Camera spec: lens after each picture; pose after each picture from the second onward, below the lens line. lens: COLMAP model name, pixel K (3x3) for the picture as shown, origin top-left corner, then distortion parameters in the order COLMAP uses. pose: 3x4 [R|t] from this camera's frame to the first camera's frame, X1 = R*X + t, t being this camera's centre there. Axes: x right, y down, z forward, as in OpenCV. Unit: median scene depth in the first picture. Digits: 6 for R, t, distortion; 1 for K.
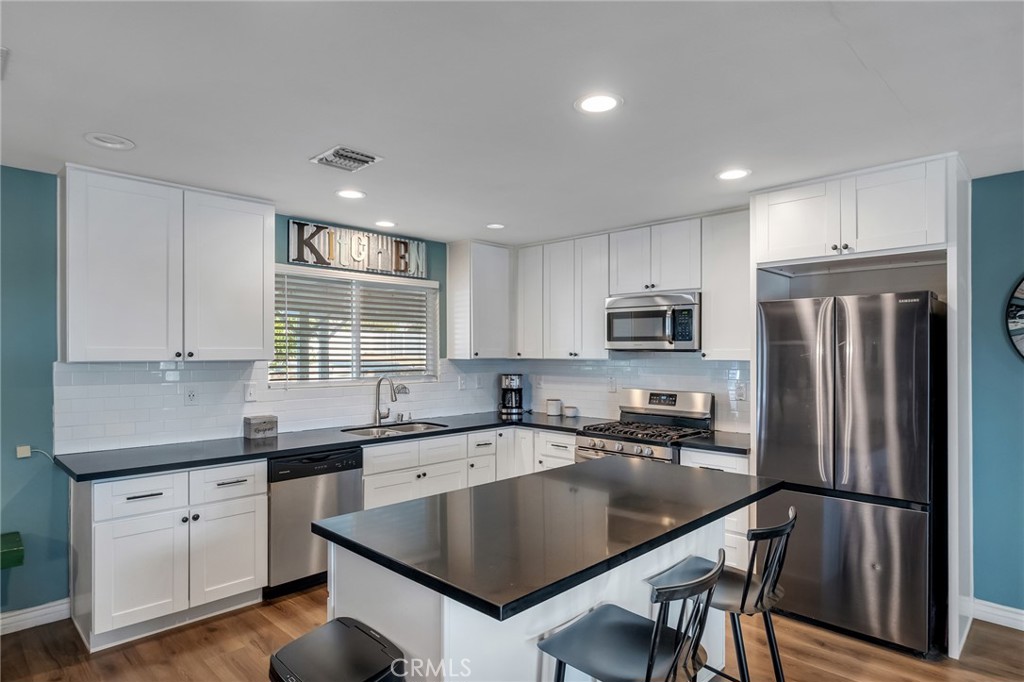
lens RADIAL K [[558.6, 0, 512.2], [0, 558.6, 347.5], [0, 0, 1]] dist [-0.017497, -0.000510]
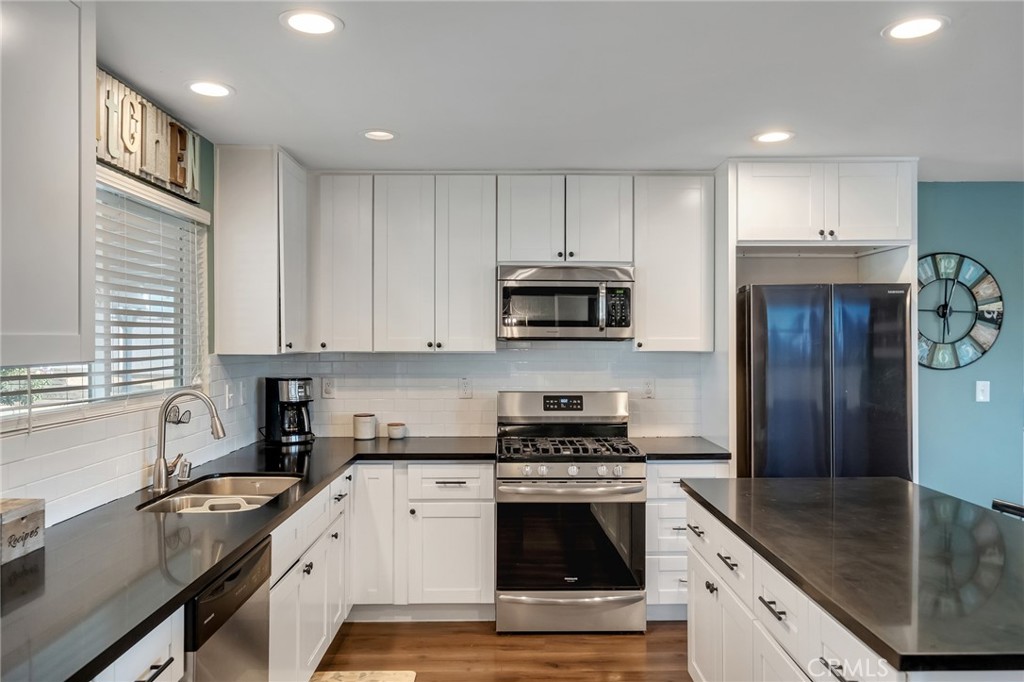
lens RADIAL K [[739.5, 0, 511.5], [0, 739.5, 337.3], [0, 0, 1]] dist [-0.022357, -0.000014]
pose [[0.713707, 0.001933, 0.700441, -0.472986], [-0.003994, 0.999991, 0.001311, 0.001404], [-0.700433, -0.003733, 0.713709, 0.313895]]
